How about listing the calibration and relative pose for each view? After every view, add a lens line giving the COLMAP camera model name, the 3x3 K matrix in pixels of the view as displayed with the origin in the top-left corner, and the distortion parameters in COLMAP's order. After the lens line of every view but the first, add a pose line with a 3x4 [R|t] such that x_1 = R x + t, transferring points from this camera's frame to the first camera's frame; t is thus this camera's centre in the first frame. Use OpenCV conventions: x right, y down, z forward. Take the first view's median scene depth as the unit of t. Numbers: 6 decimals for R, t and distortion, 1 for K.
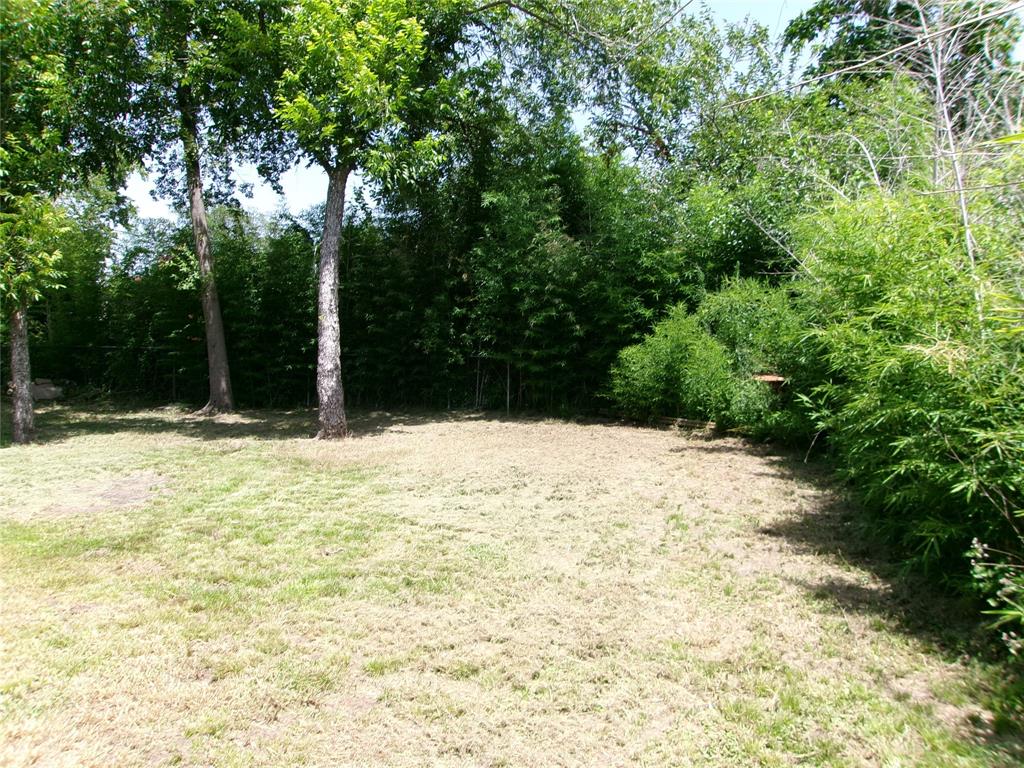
lens RADIAL K [[787.4, 0, 511.9], [0, 787.4, 354.9], [0, 0, 1]] dist [-0.026879, 0.052934]
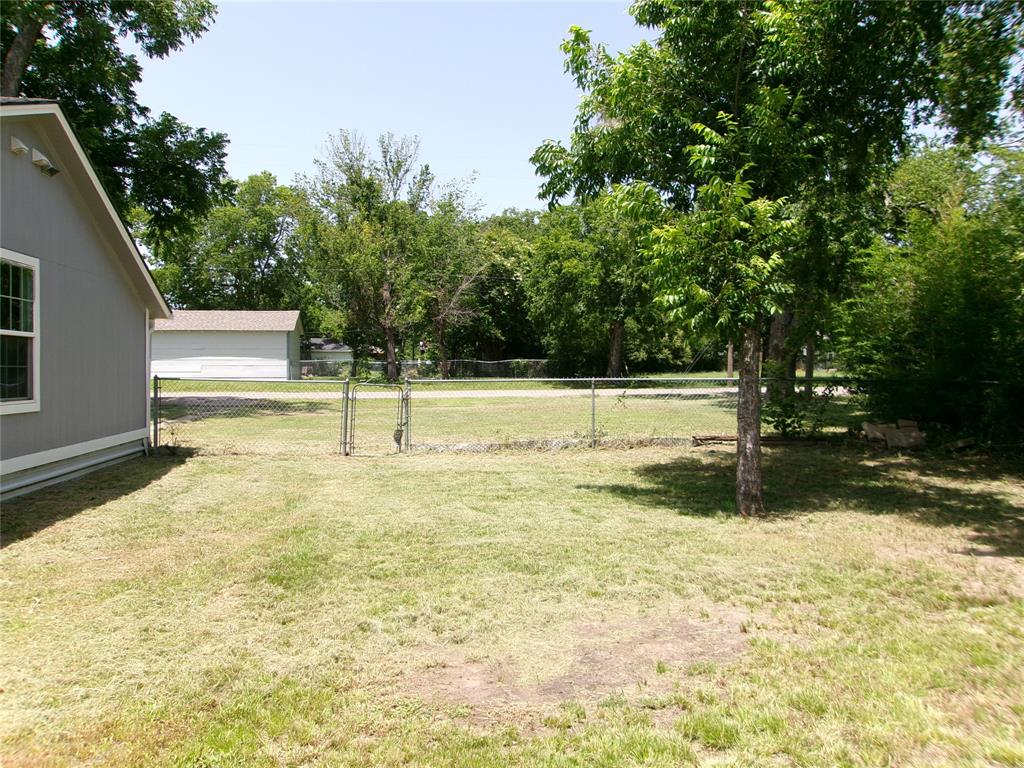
lens RADIAL K [[787.4, 0, 529.1], [0, 787.4, 361.2], [0, 0, 1]] dist [-0.026879, 0.052934]
pose [[0.389111, -0.010223, -0.921134, -0.002619], [-0.014525, 0.999746, -0.017231, -0.023277], [0.921076, 0.020084, 0.388864, 0.677202]]
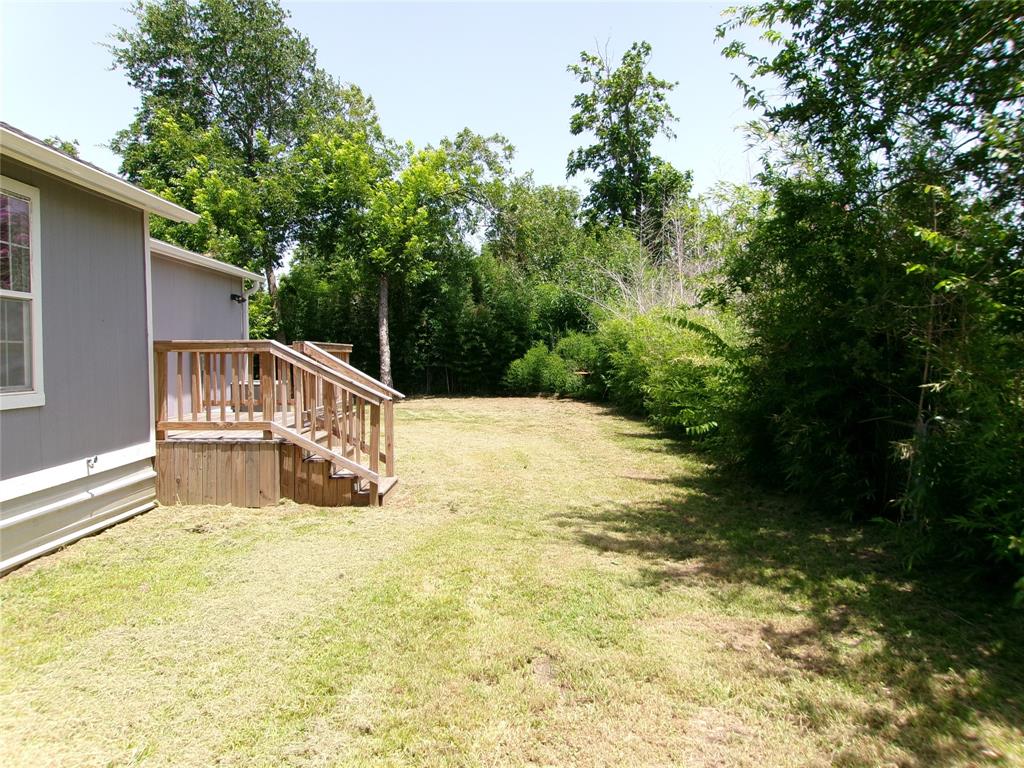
lens RADIAL K [[787.4, 0, 512.9], [0, 787.4, 383.4], [0, 0, 1]] dist [-0.026879, 0.052934]
pose [[0.955470, -0.016222, 0.294643, -0.680412], [0.011426, 0.999773, 0.017992, 0.021006], [-0.294868, -0.013824, 0.955438, -1.431603]]
